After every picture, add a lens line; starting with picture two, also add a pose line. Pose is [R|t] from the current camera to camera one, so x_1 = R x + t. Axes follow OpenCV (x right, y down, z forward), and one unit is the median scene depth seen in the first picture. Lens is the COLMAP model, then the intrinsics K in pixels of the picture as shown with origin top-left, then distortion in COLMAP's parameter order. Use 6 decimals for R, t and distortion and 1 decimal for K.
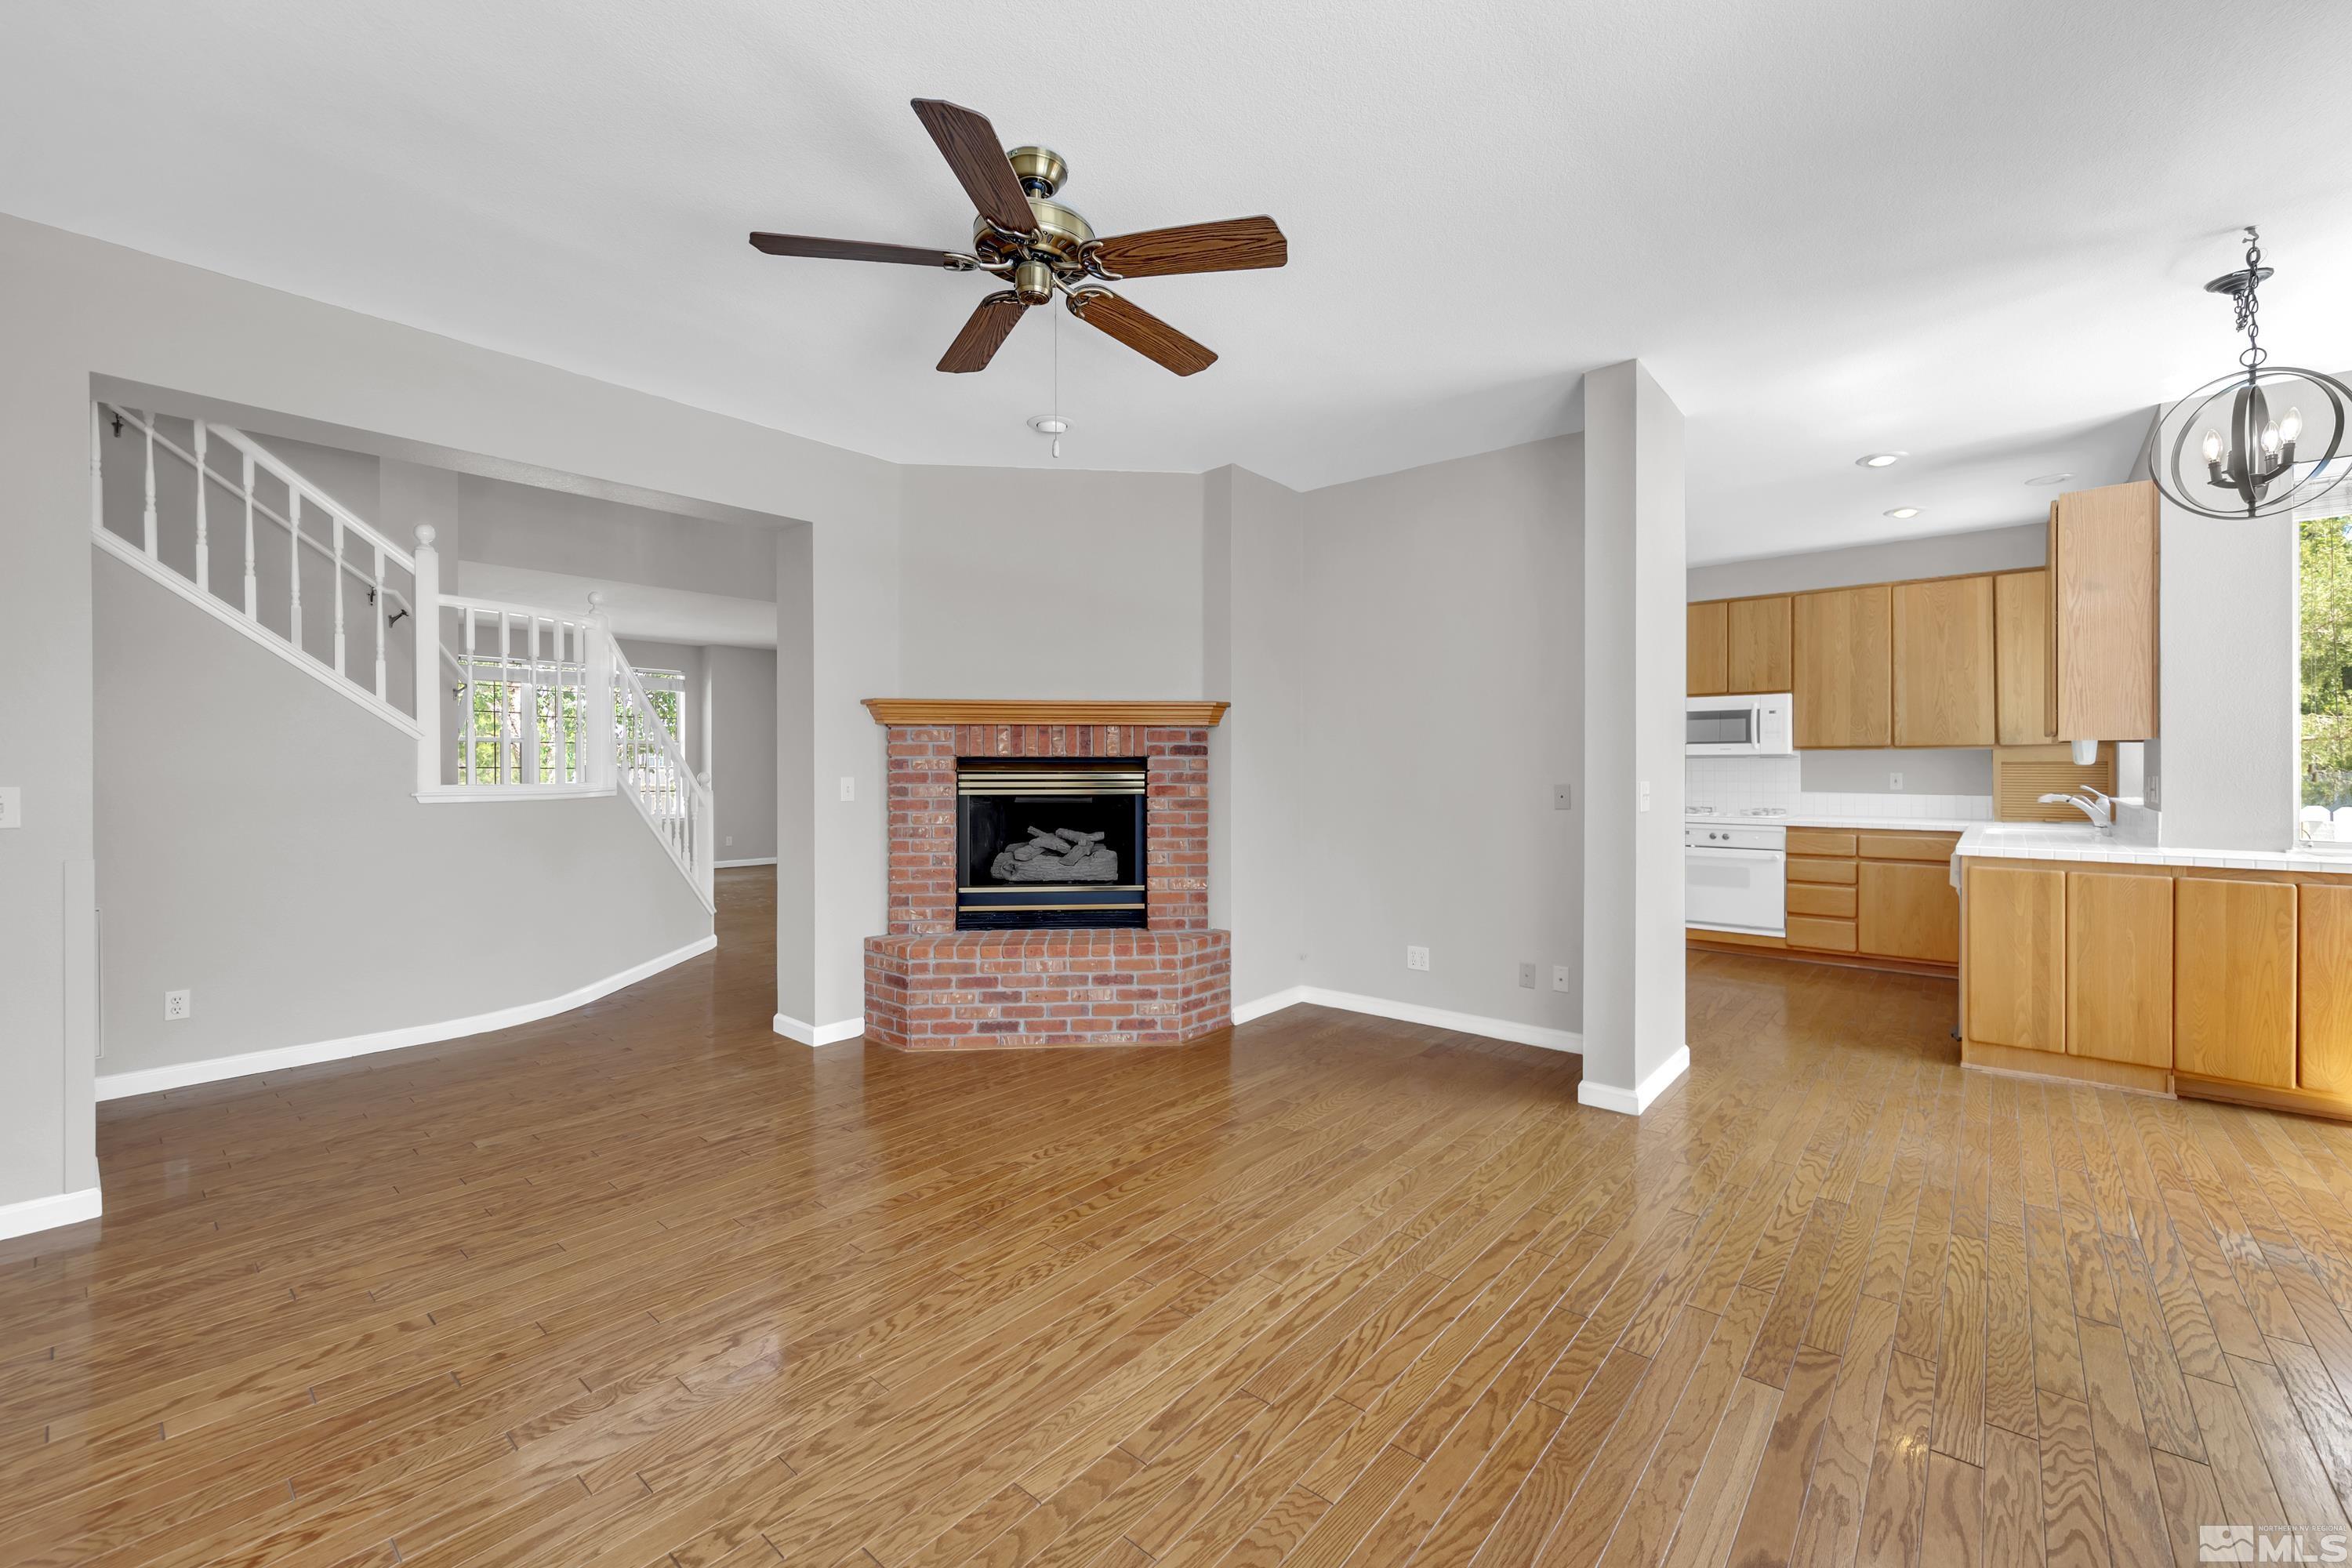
lens RADIAL K [[946.1, 0, 1185.2], [0, 946.1, 774.4], [0, 0, 1]] dist [-0.000212, -0.000046]
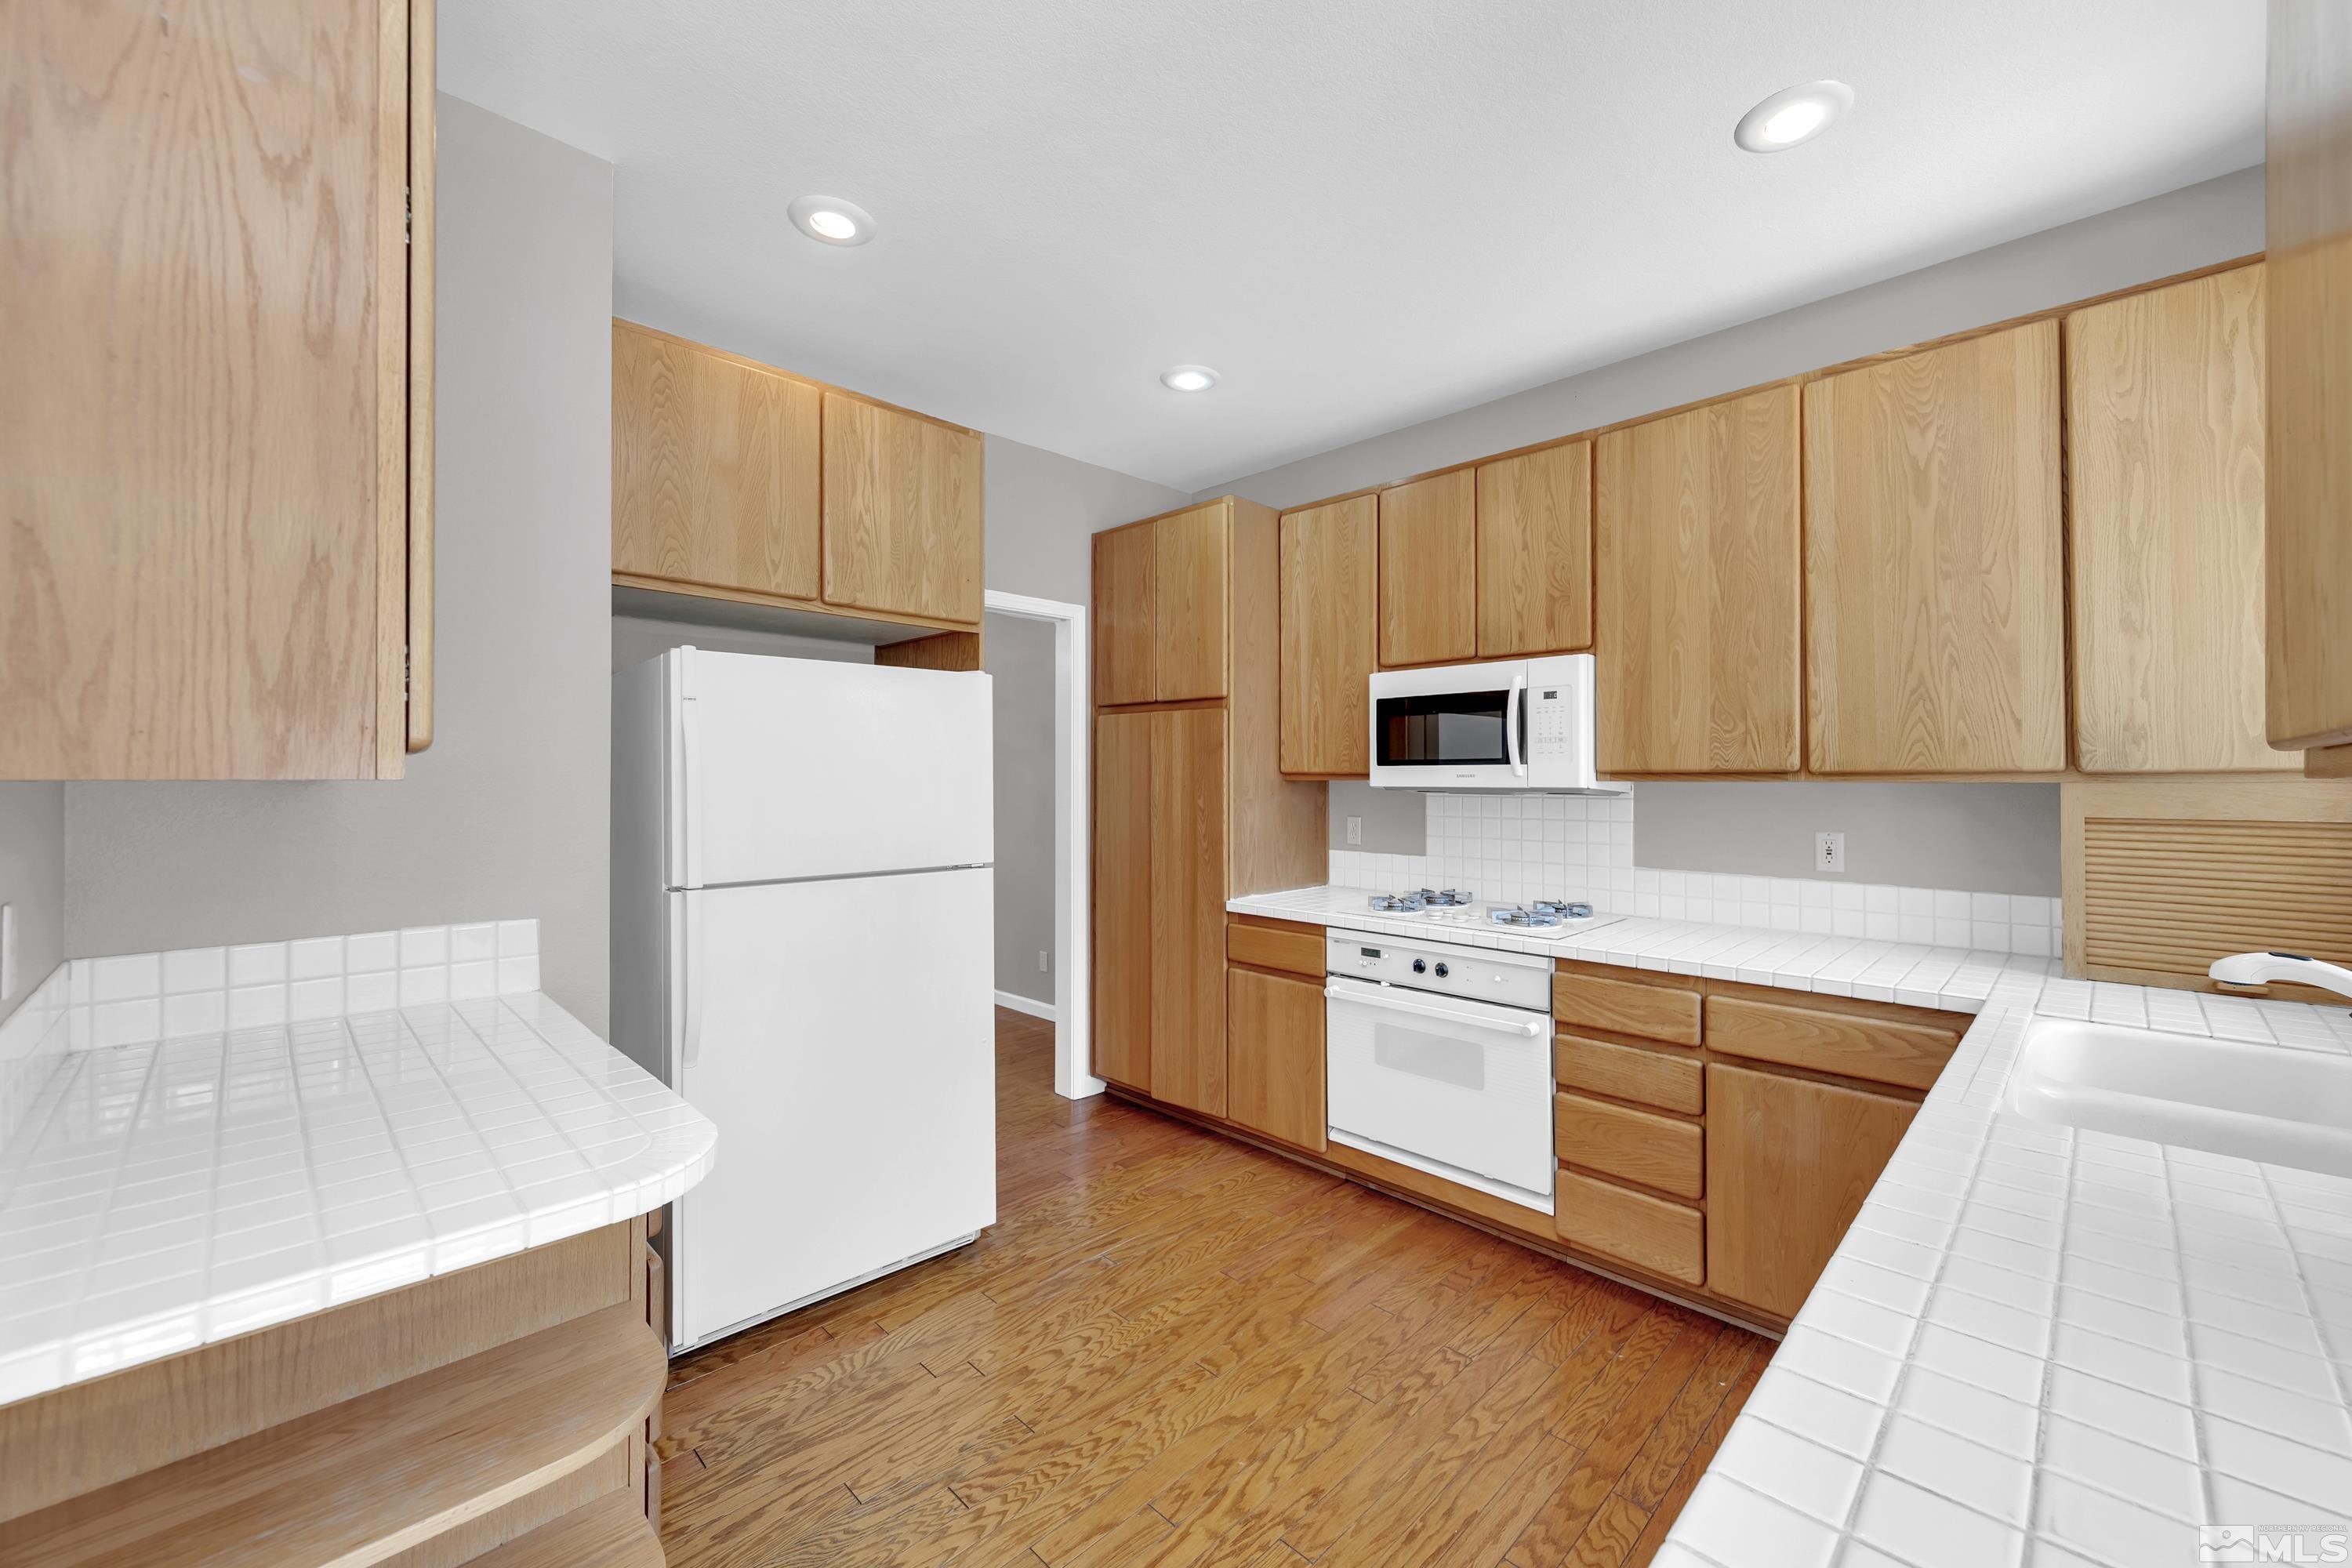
lens RADIAL K [[946.1, 0, 1165.8], [0, 946.1, 782.2], [0, 0, 1]] dist [-0.000212, -0.000046]
pose [[0.996708, -0.000130, -0.081079, 0.854777], [-0.000337, 0.999983, -0.005741, -0.038995], [0.081078, 0.005750, 0.996691, 0.962566]]
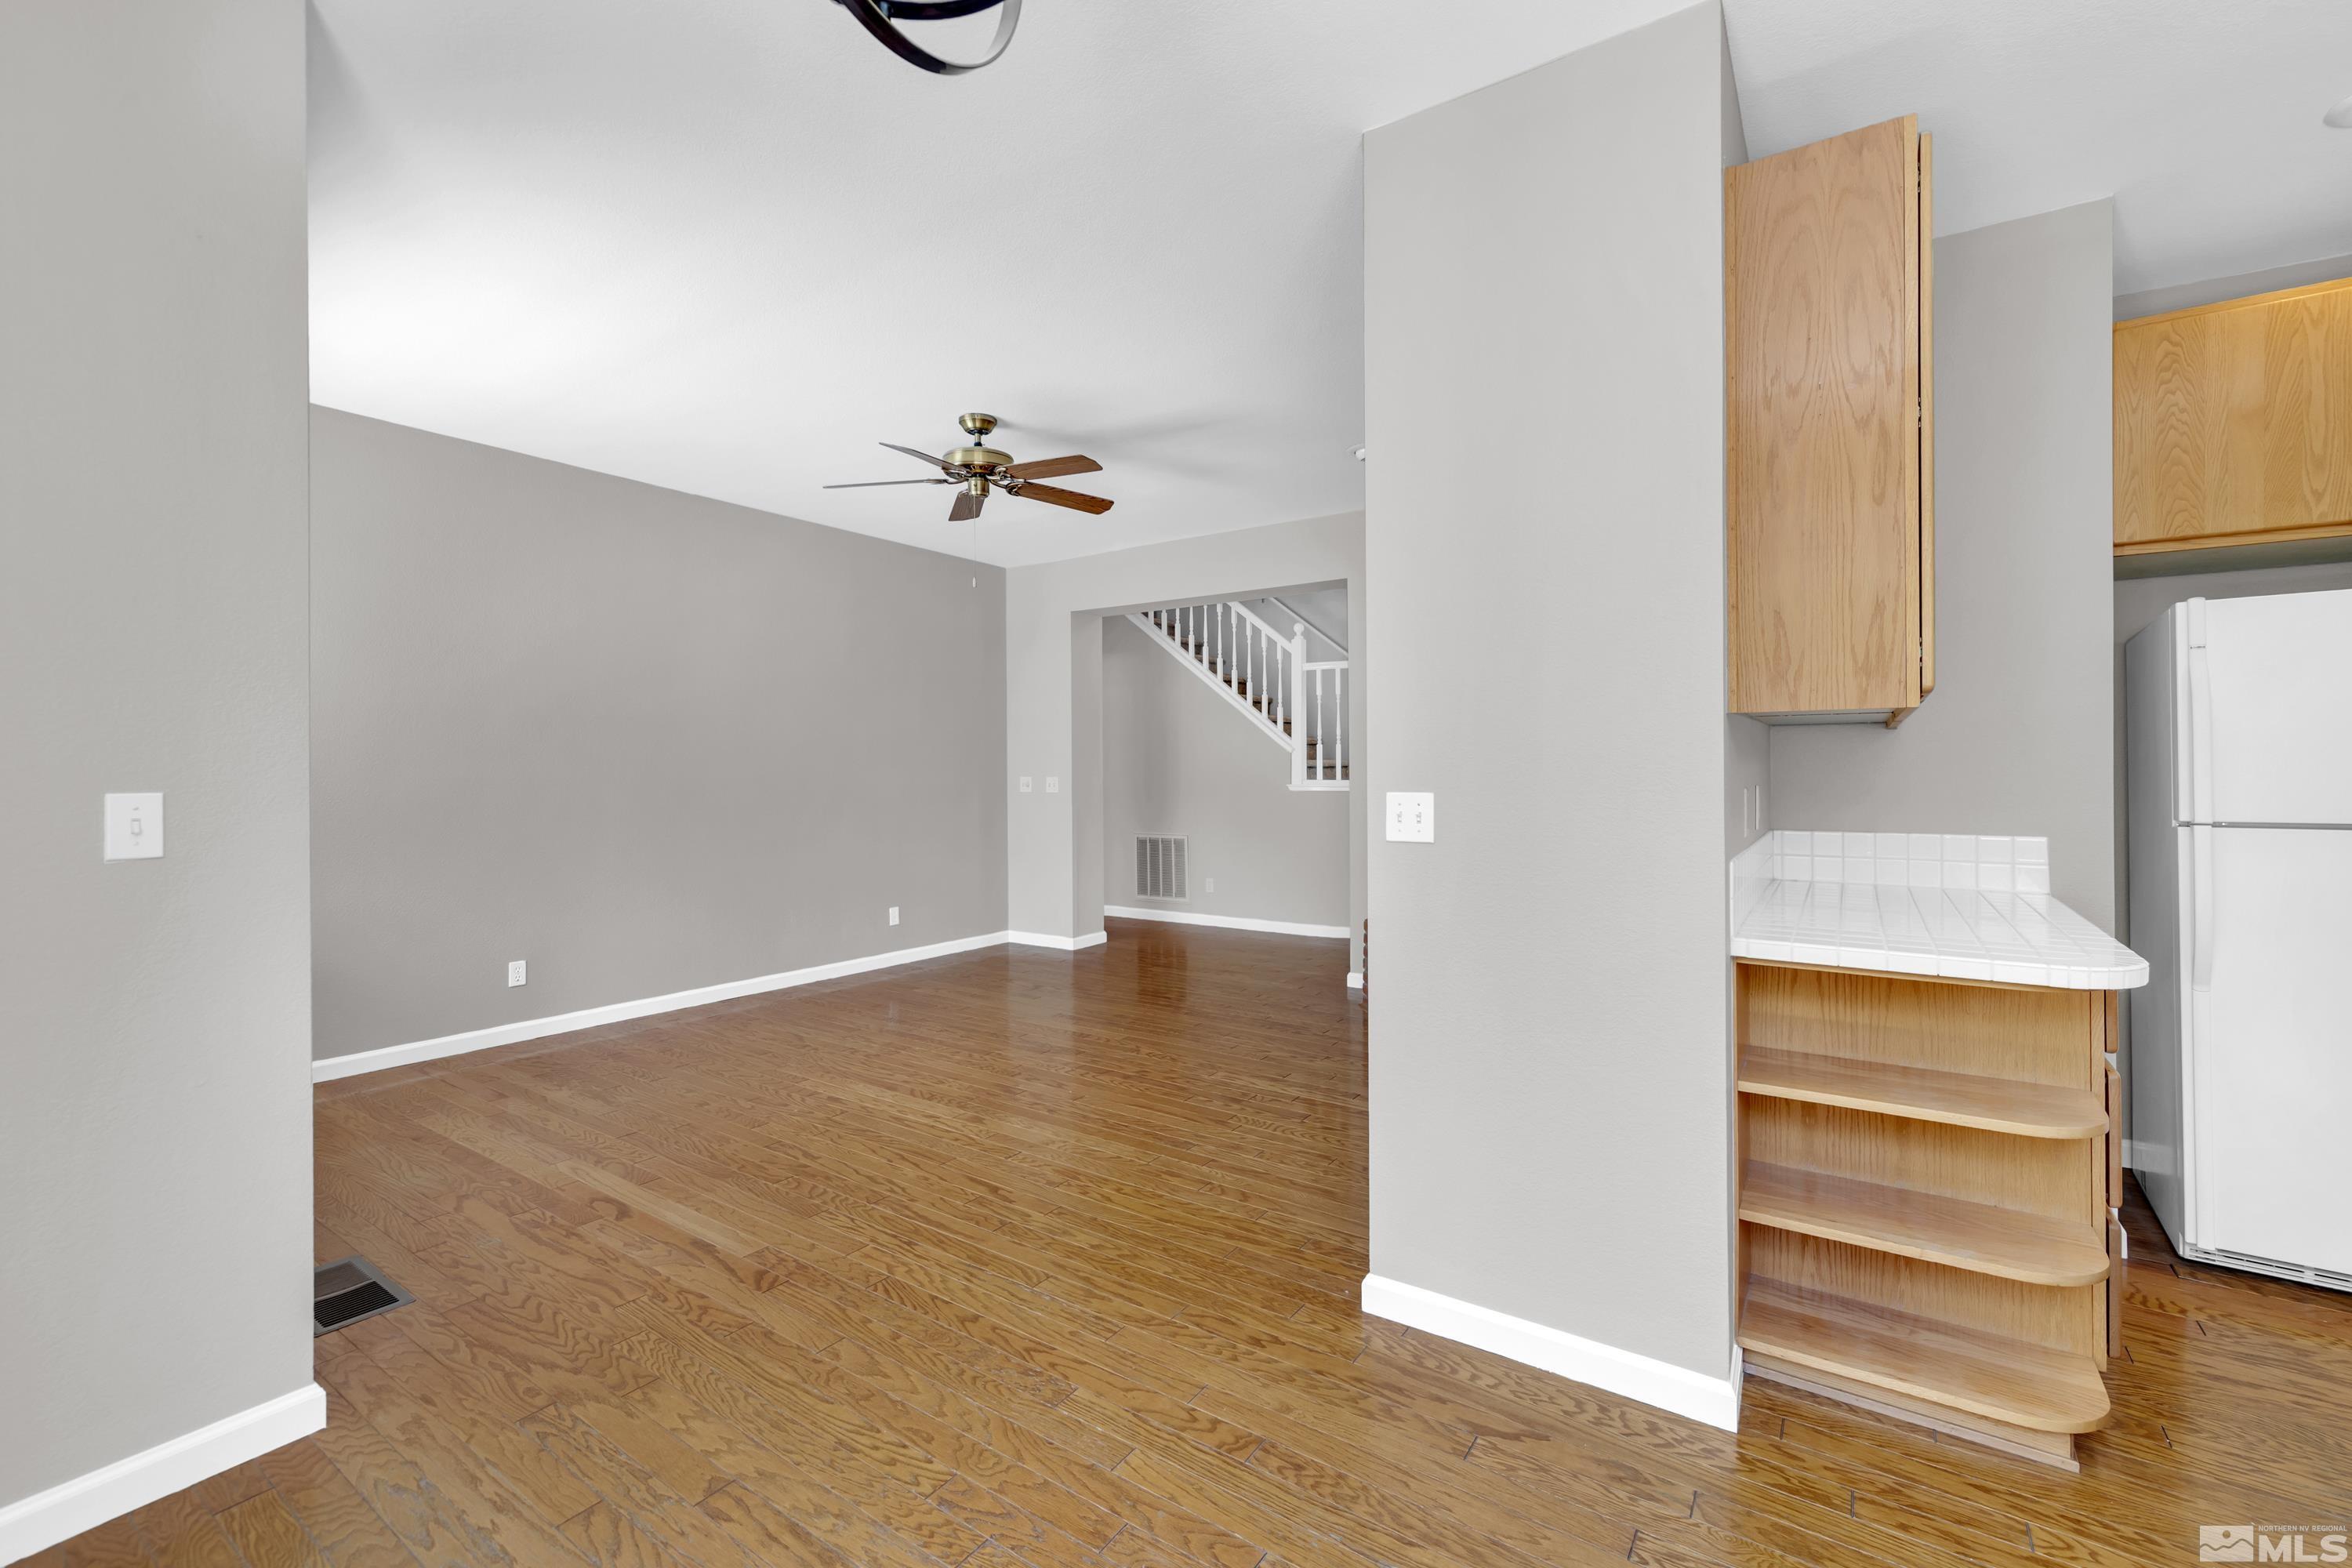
lens RADIAL K [[946.1, 0, 1182.8], [0, 946.1, 764.2], [0, 0, 1]] dist [-0.000212, -0.000046]
pose [[0.125715, -0.003895, -0.992059, 1.062942], [-0.003657, 0.999984, -0.004390, -0.009190], [0.992060, 0.004180, 0.125698, 0.763490]]
